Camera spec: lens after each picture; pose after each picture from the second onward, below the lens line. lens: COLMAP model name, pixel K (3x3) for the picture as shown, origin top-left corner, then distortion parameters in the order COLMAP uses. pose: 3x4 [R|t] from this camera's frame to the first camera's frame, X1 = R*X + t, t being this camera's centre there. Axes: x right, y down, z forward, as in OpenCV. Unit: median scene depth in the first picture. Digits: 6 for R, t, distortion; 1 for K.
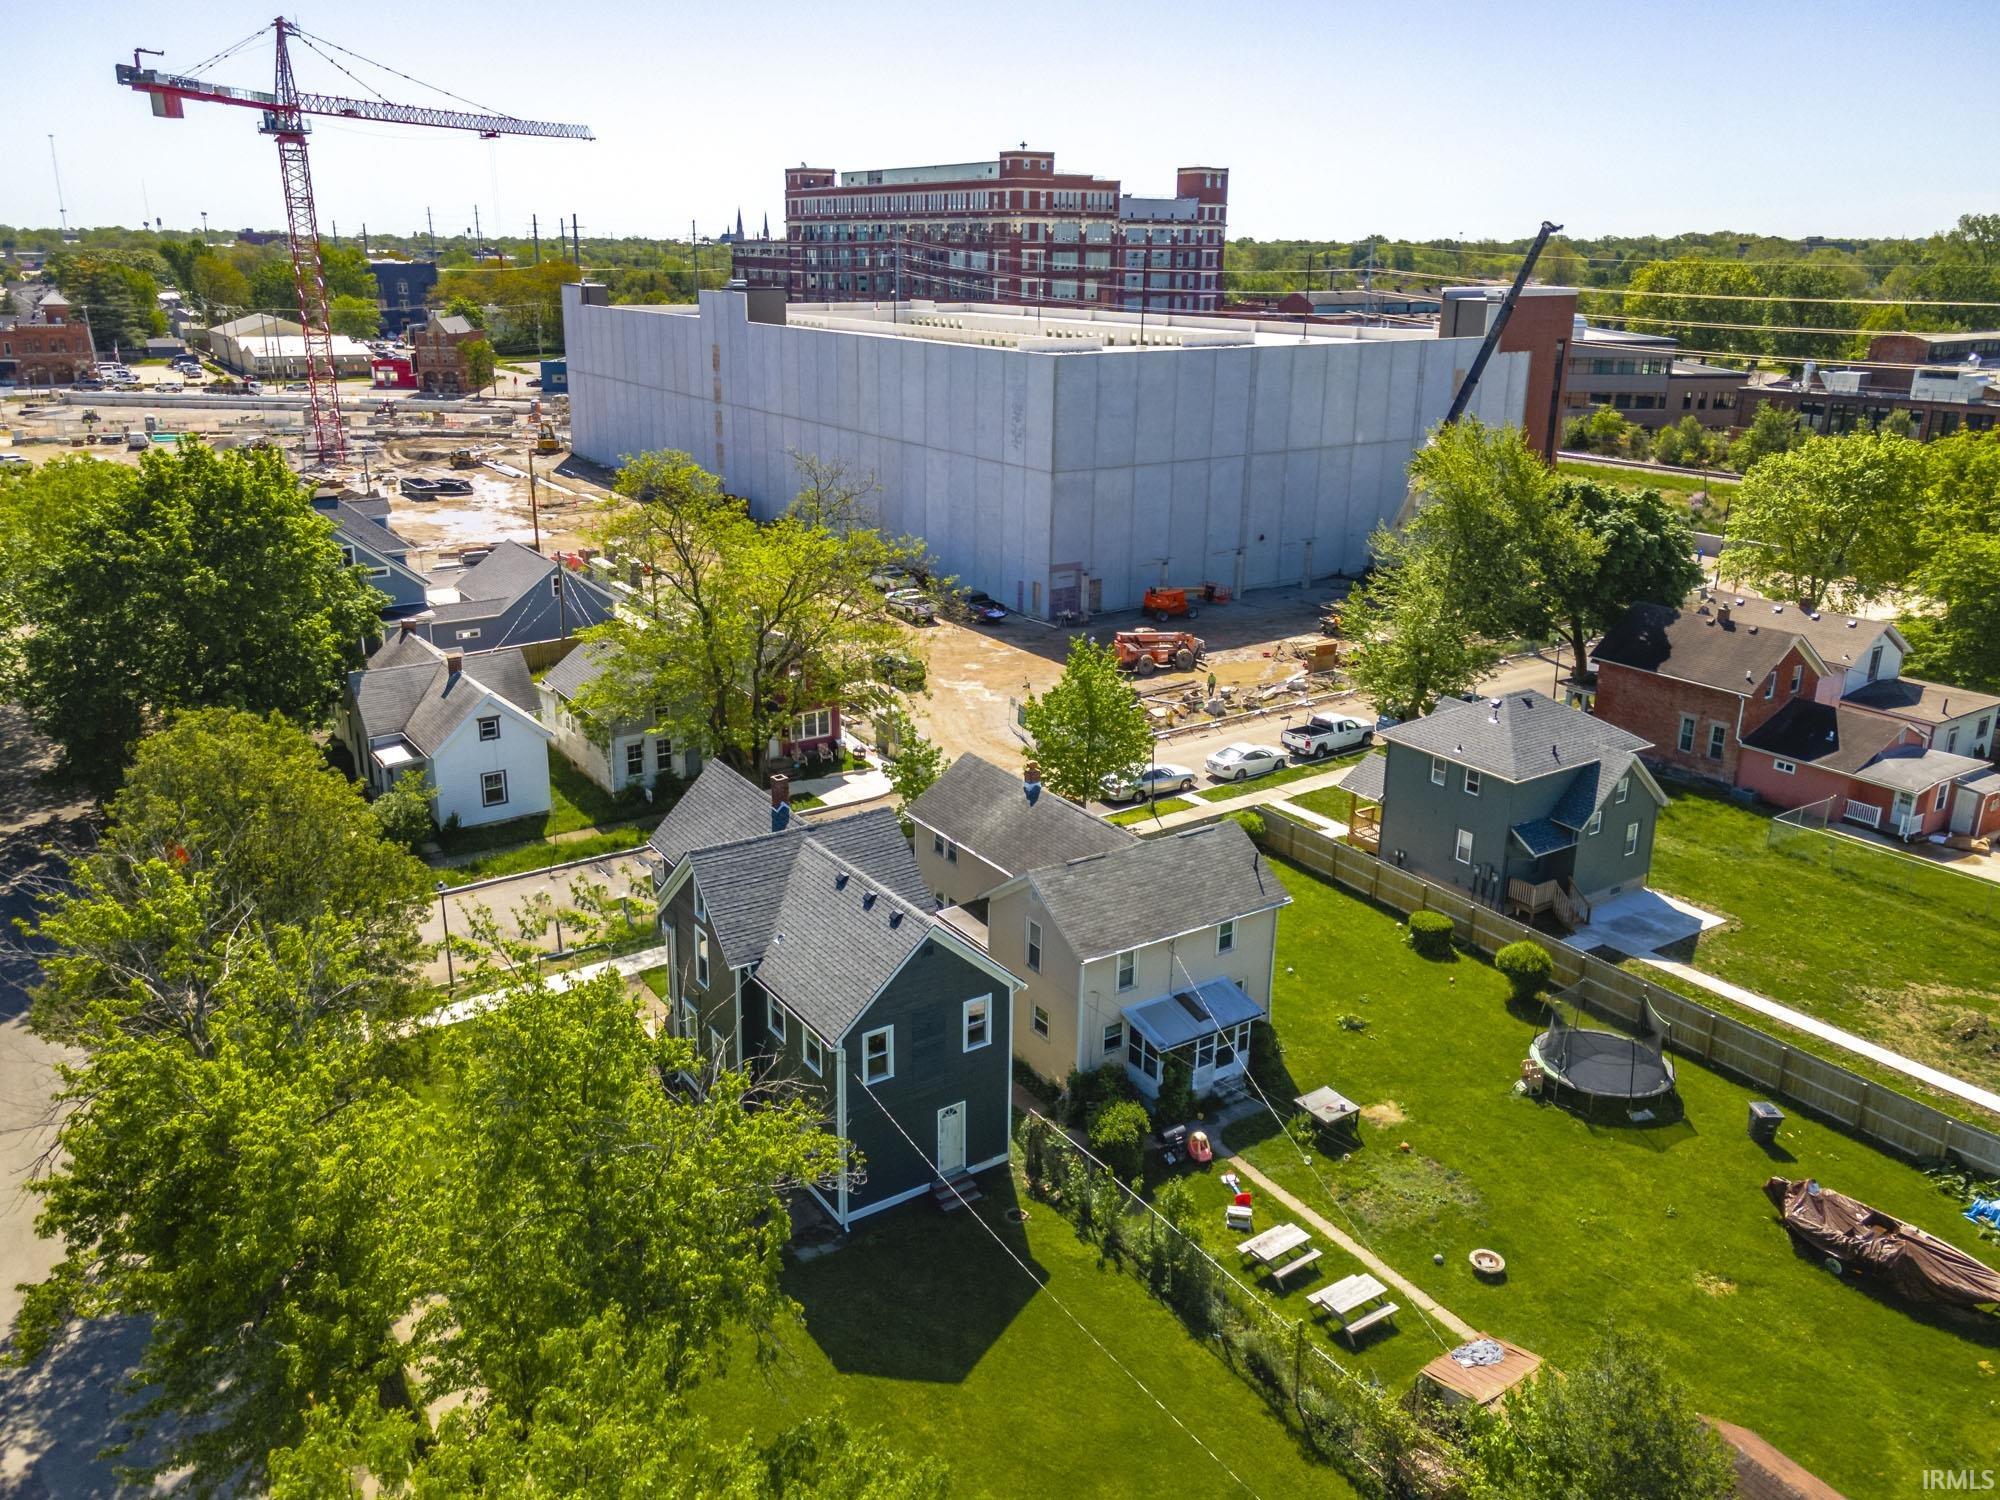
lens RADIAL K [[1458.9, 0, 995.5], [0, 1458.9, 737.7], [0, 0, 1]] dist [0.021417, 0.055408]
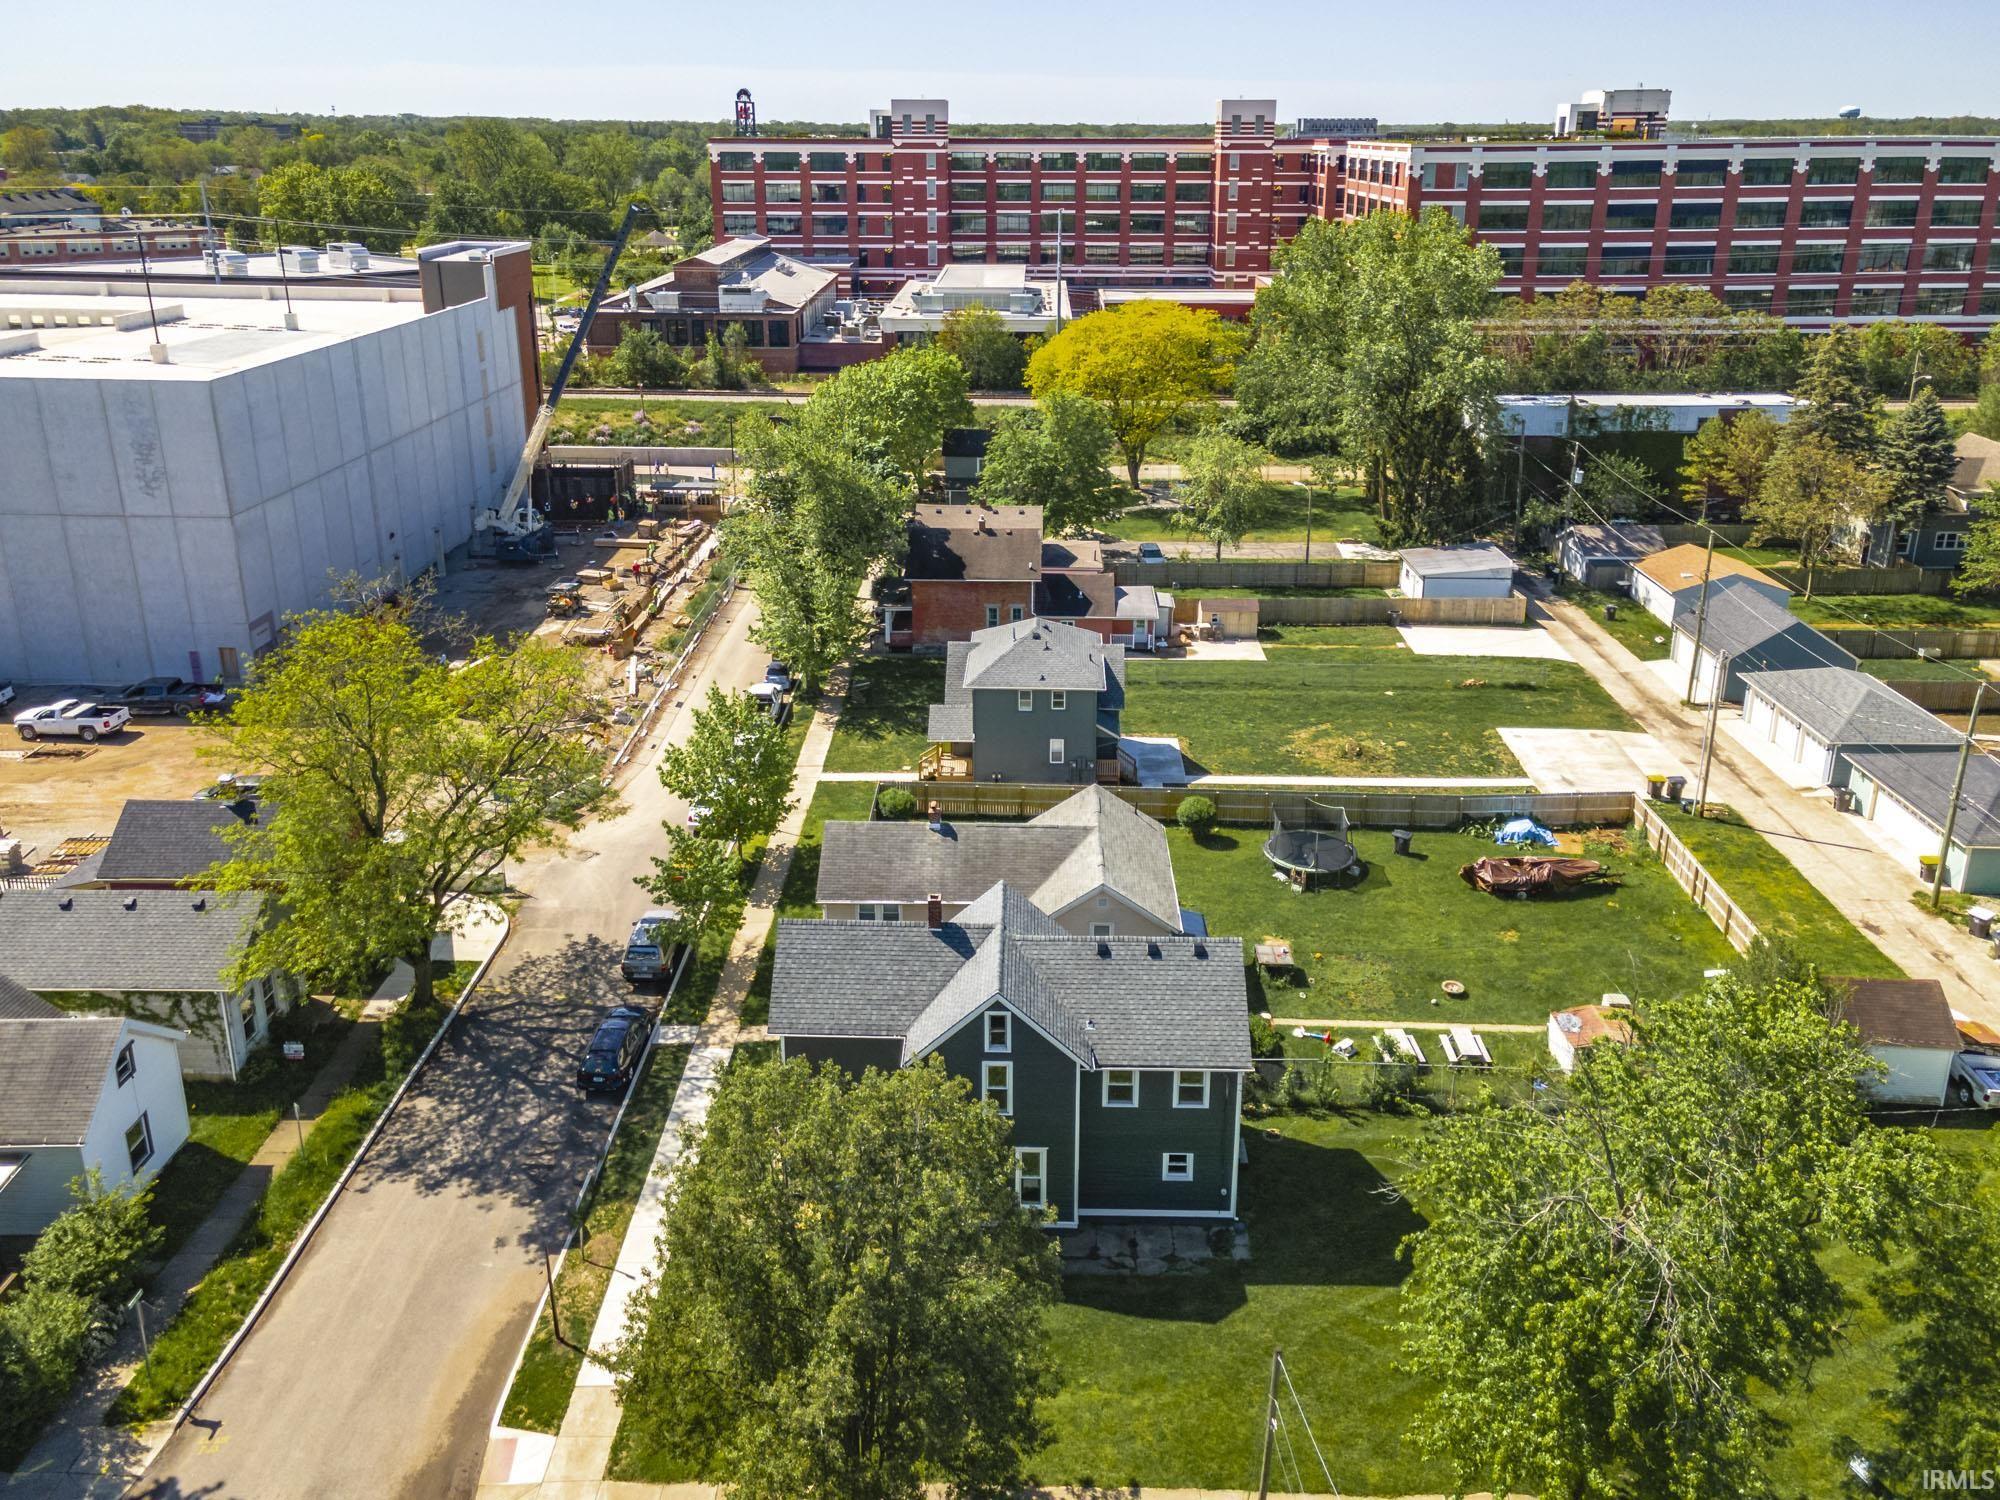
lens RADIAL K [[1494.6, 0, 998.9], [0, 1494.6, 590.6], [0, 0, 1]] dist [0.030063, 0.000418]
pose [[0.578553, -0.248197, 0.776965, -0.860013], [0.259584, 0.959078, 0.113077, -0.276260], [-0.773236, 0.136266, 0.619305, 0.281735]]
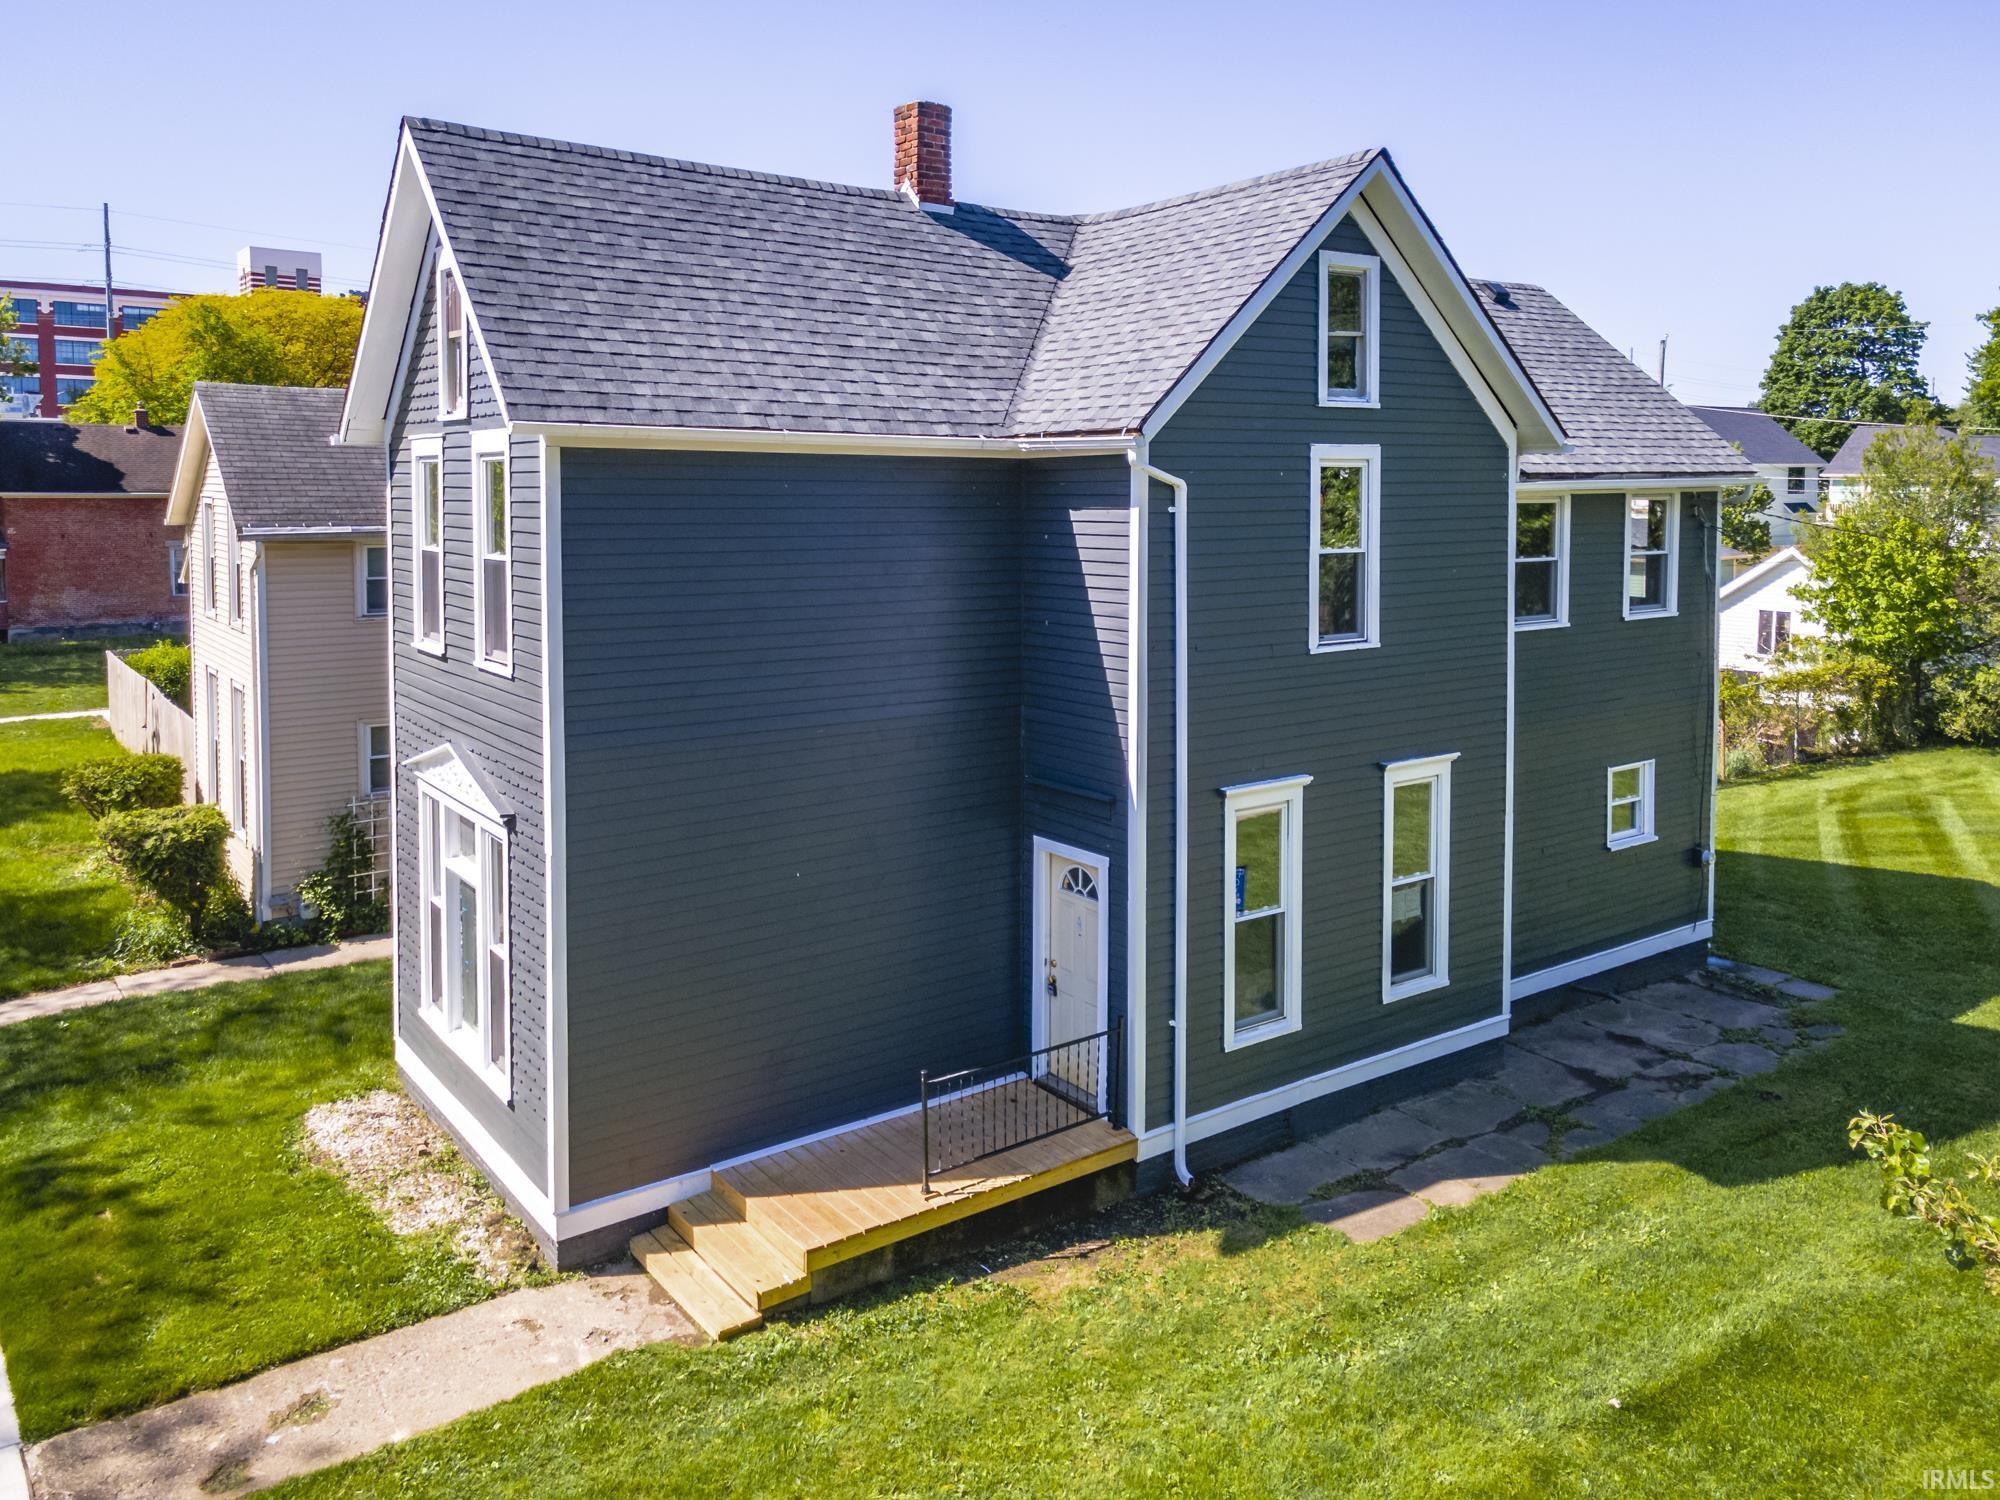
lens RADIAL K [[1540.3, 0, 988.4], [0, 1540.3, 539.2], [0, 0, 1]] dist [0.011836, 0.034981]
pose [[-0.036375, -0.048546, 0.998158, -0.482575], [0.309984, 0.949004, 0.057452, 0.101126], [-0.950046, 0.311503, -0.019472, 0.996731]]
